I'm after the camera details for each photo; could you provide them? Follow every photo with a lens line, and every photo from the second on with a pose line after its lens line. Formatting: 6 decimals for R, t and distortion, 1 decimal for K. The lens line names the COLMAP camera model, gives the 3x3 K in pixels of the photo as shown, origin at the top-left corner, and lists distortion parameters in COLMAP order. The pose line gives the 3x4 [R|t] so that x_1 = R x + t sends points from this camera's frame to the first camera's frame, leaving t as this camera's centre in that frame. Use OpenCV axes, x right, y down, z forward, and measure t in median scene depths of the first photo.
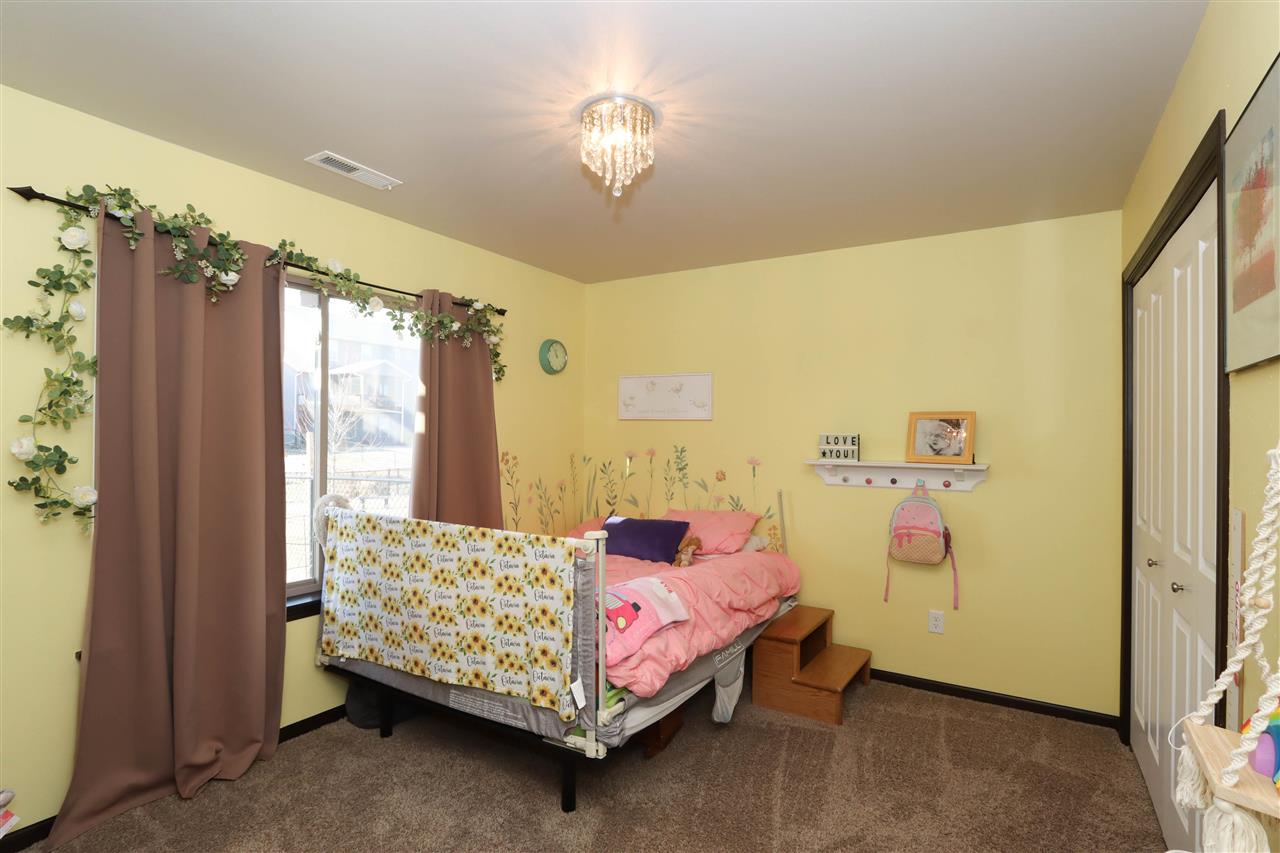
lens RADIAL K [[656.0, 0, 641.7], [0, 656.0, 426.9], [0, 0, 1]] dist [0.006708, 0.000691]
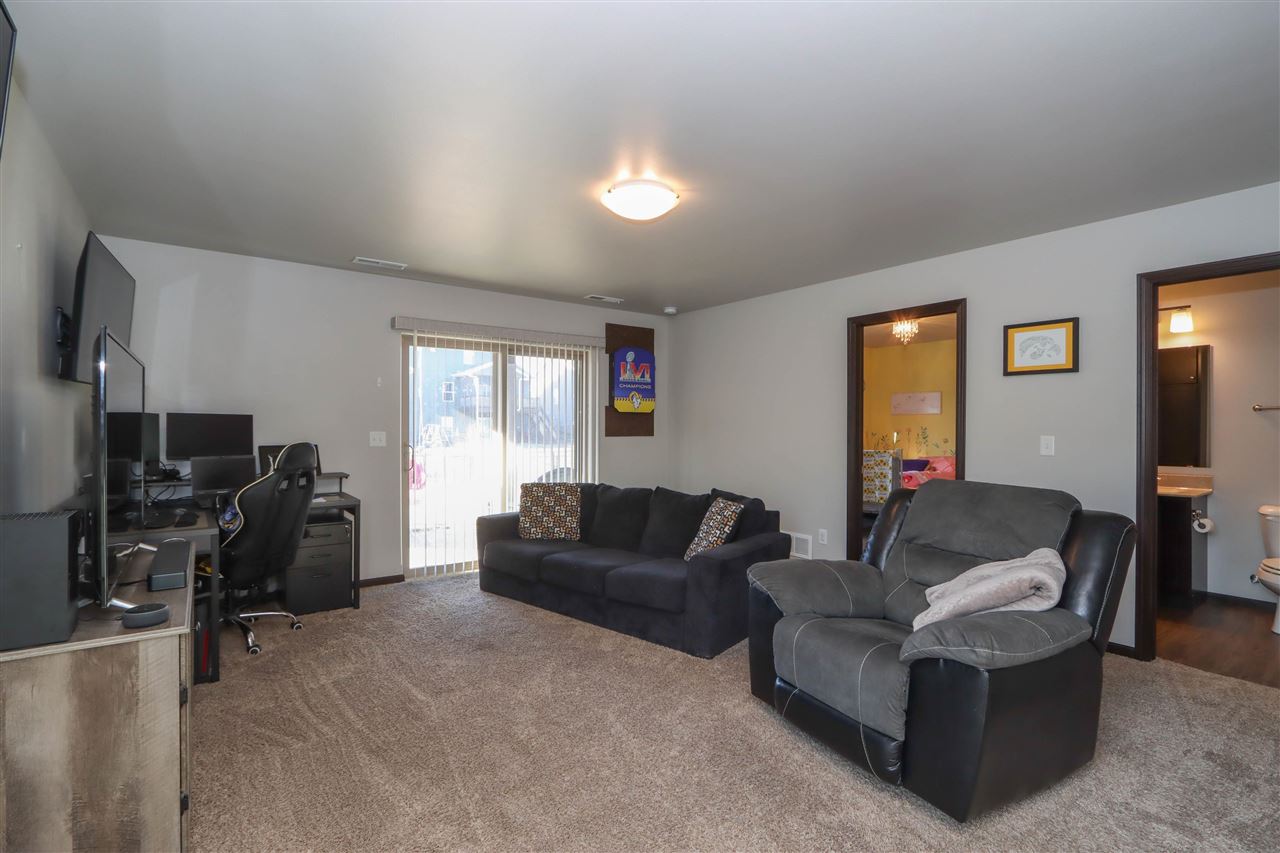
lens RADIAL K [[622.5, 0, 637.6], [0, 622.5, 423.9], [0, 0, 1]] dist [-0.005038, 0.000841]
pose [[0.937529, -0.010337, -0.347753, -0.106749], [0.009878, 0.999946, -0.003091, 0.018007], [0.347766, -0.000537, 0.937581, -1.159904]]
